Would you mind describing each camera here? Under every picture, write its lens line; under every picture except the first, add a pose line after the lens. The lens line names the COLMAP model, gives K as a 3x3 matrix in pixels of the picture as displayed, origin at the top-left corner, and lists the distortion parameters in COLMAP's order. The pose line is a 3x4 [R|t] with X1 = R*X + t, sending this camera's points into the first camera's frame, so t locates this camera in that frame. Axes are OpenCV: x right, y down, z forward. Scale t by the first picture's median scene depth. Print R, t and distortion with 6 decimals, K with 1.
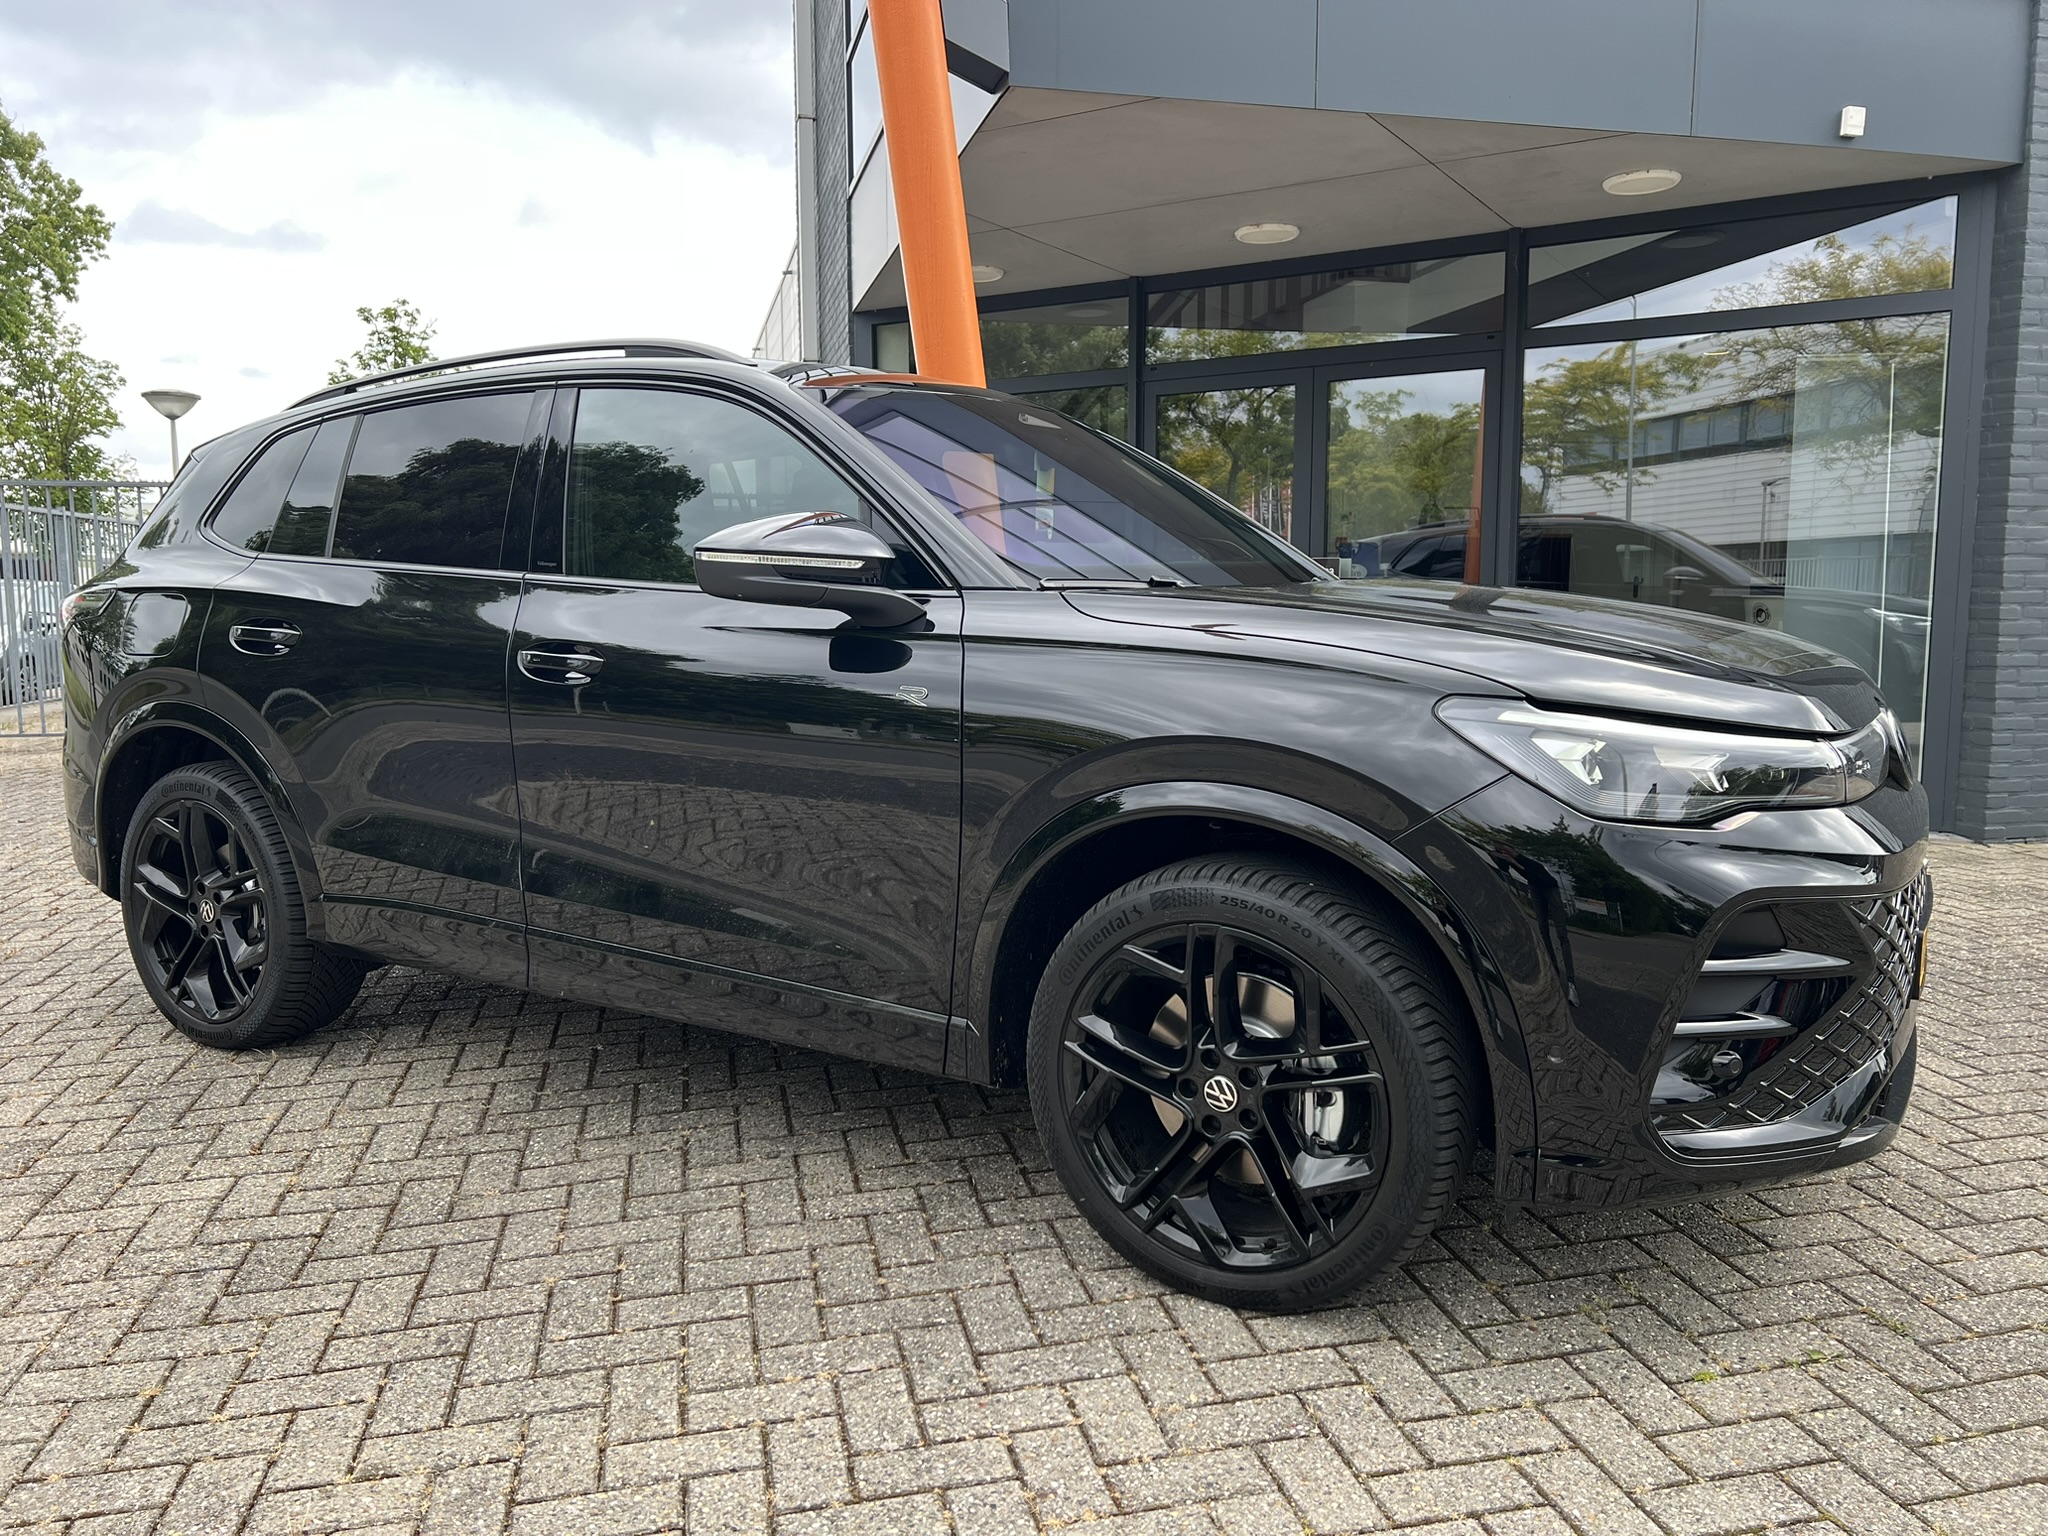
lens RADIAL K [[1539.2, 0, 1031.7], [0, 1539.2, 772.6], [0, 0, 1]] dist [0.045550, -0.049985]
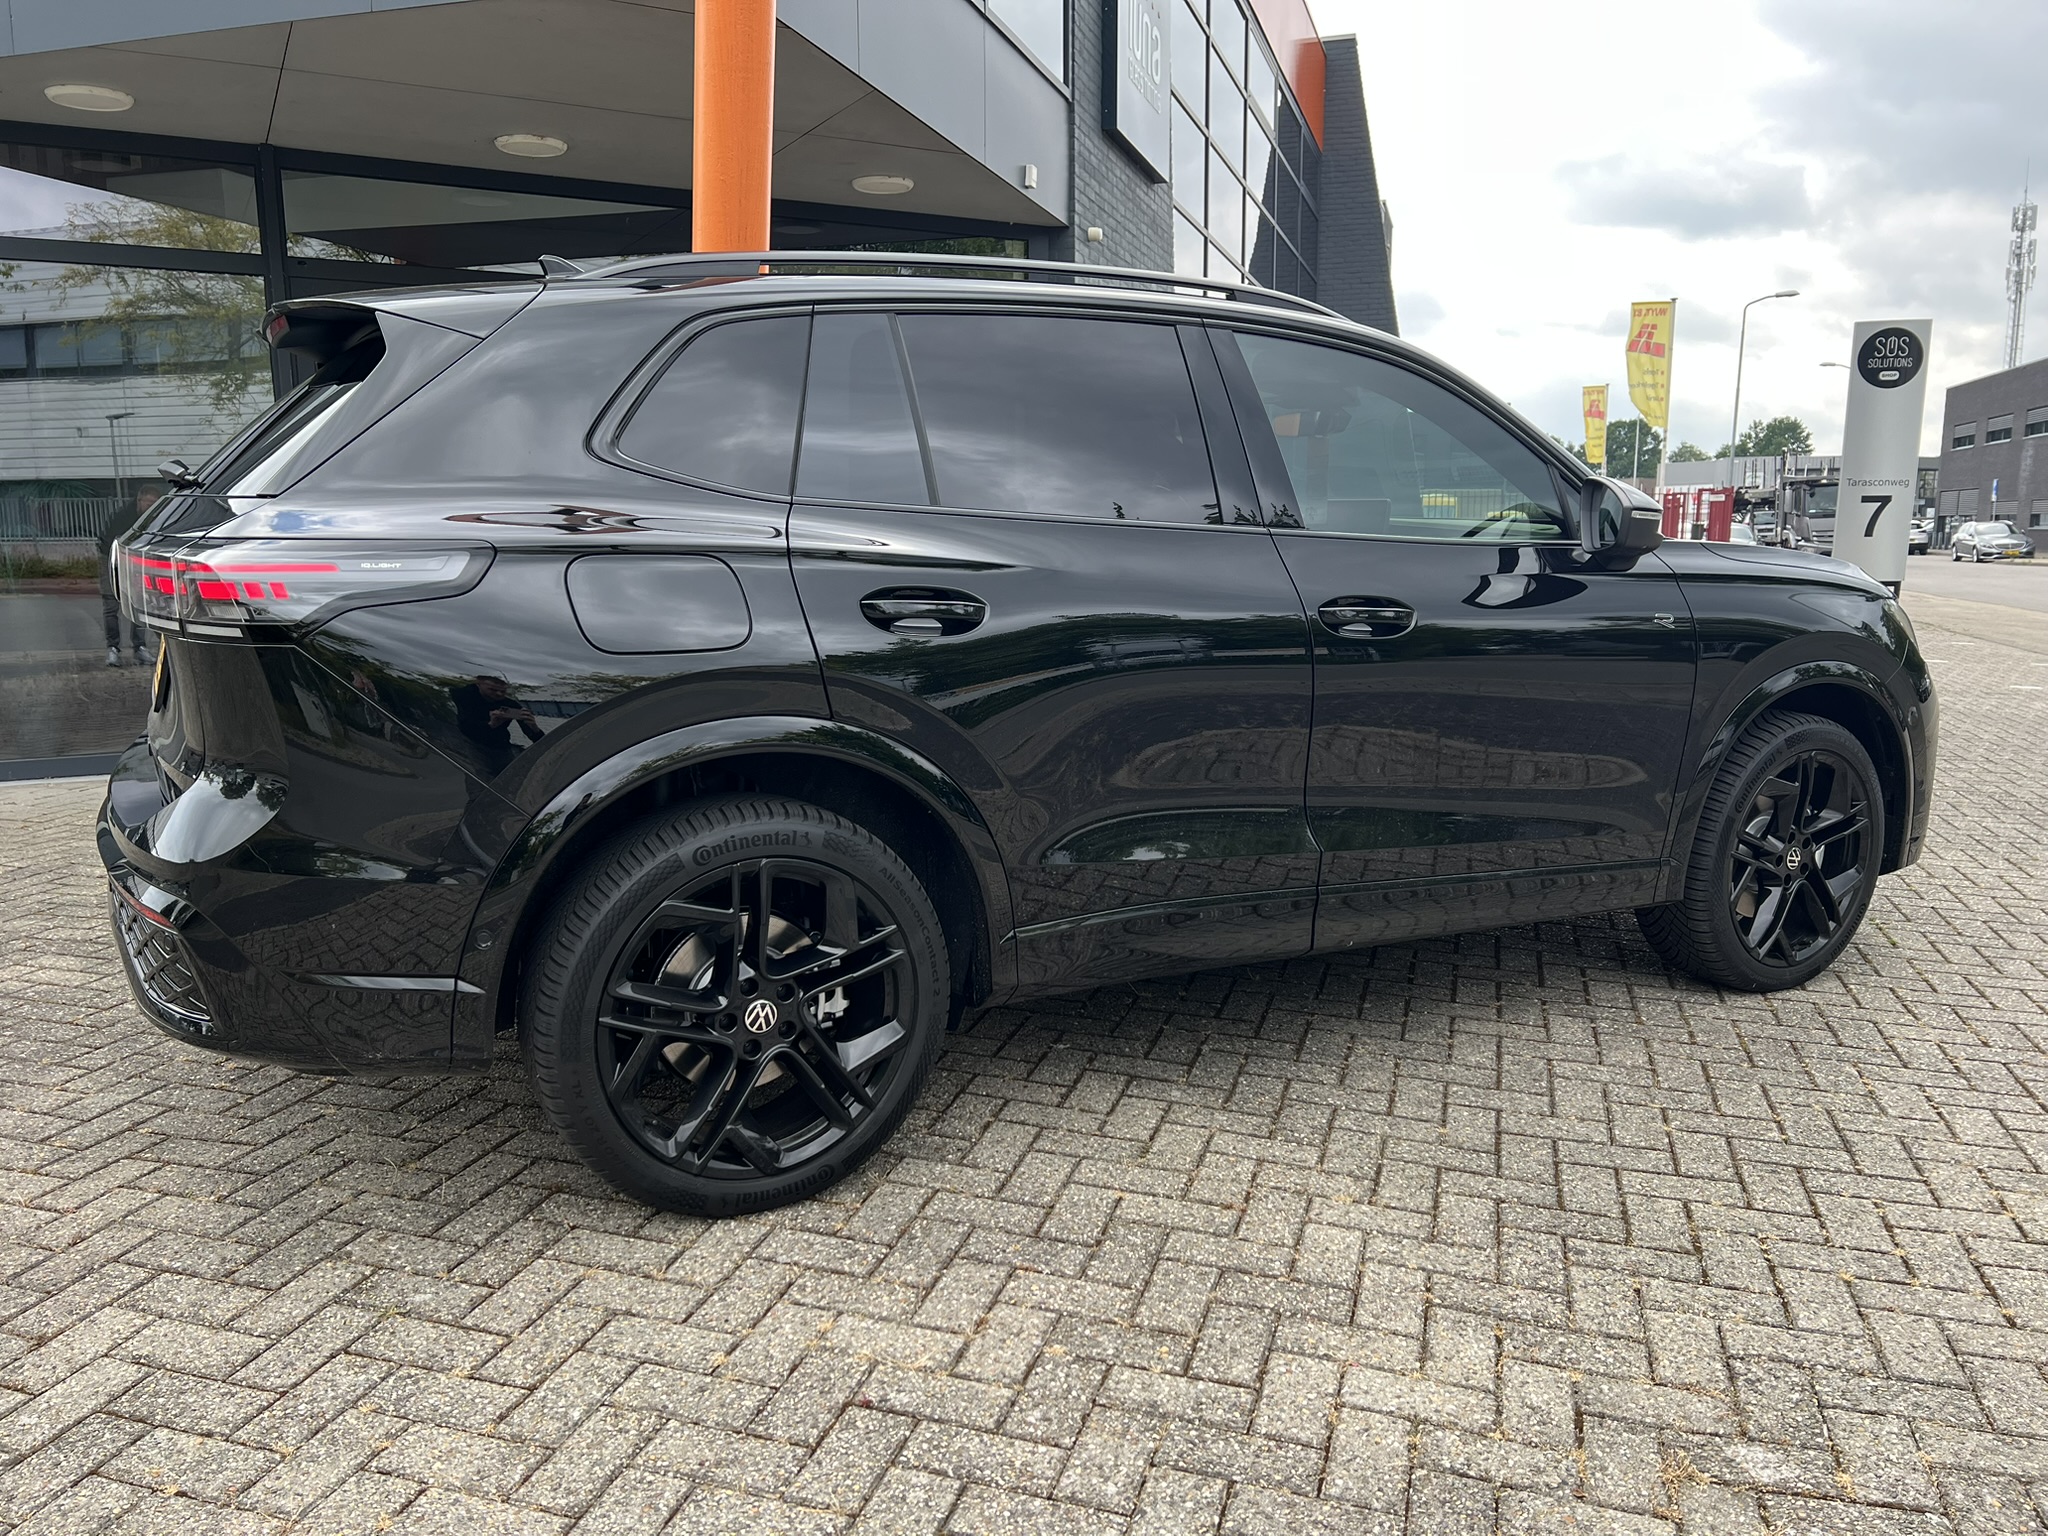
lens RADIAL K [[1539.2, 0, 1026.9], [0, 1539.2, 782.3], [0, 0, 1]] dist [0.045550, -0.049985]
pose [[0.503633, -0.139707, 0.852546, -0.663491], [0.100083, 0.989629, 0.103048, -0.046232], [-0.858101, 0.033427, 0.512392, 0.347882]]
